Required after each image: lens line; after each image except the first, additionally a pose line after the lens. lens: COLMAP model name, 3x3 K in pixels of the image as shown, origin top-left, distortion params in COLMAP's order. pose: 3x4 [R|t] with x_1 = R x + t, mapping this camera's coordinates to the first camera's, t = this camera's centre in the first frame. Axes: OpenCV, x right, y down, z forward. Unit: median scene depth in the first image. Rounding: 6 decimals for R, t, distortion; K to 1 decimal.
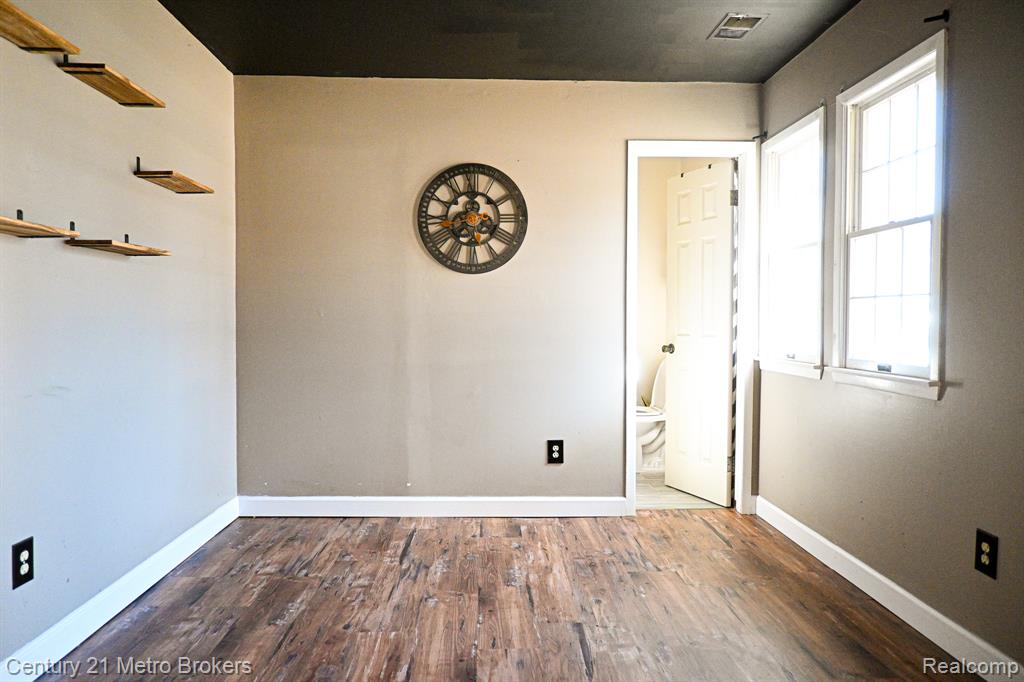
lens RADIAL K [[688.5, 0, 512.0], [0, 688.5, 341.0], [0, 0, 1]] dist [-0.000002, 0.000638]
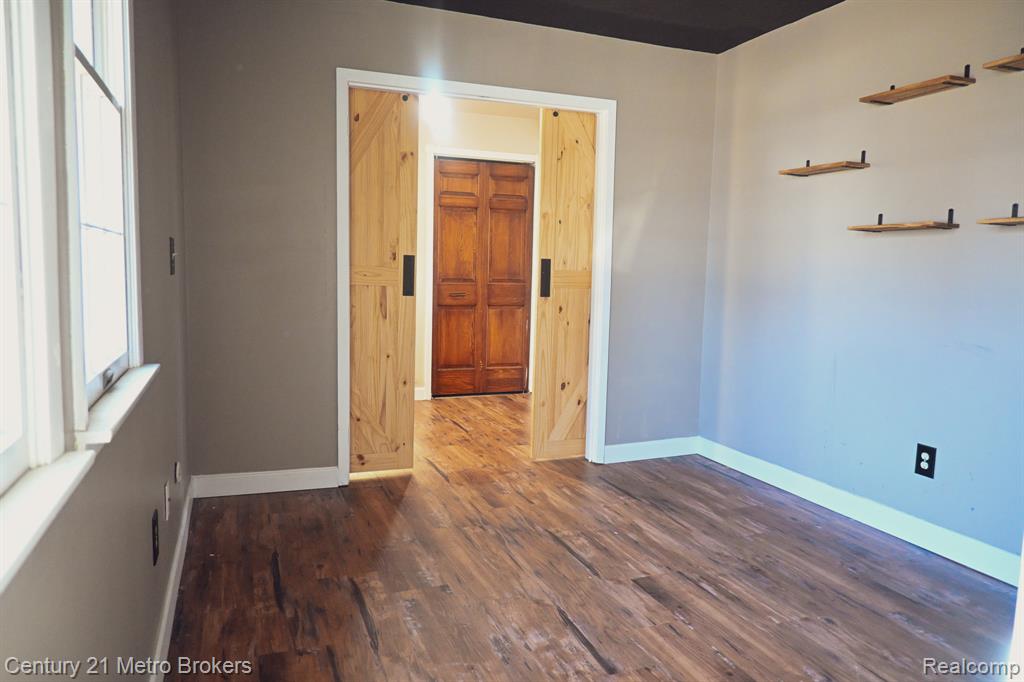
lens RADIAL K [[688.5, 0, 512.0], [0, 688.5, 341.0], [0, 0, 1]] dist [-0.000002, 0.000638]
pose [[-0.942762, 0.006122, -0.333411, 0.498839], [-0.040474, 0.990339, 0.132631, -0.069121], [0.331002, 0.138534, -0.933406, 1.767174]]
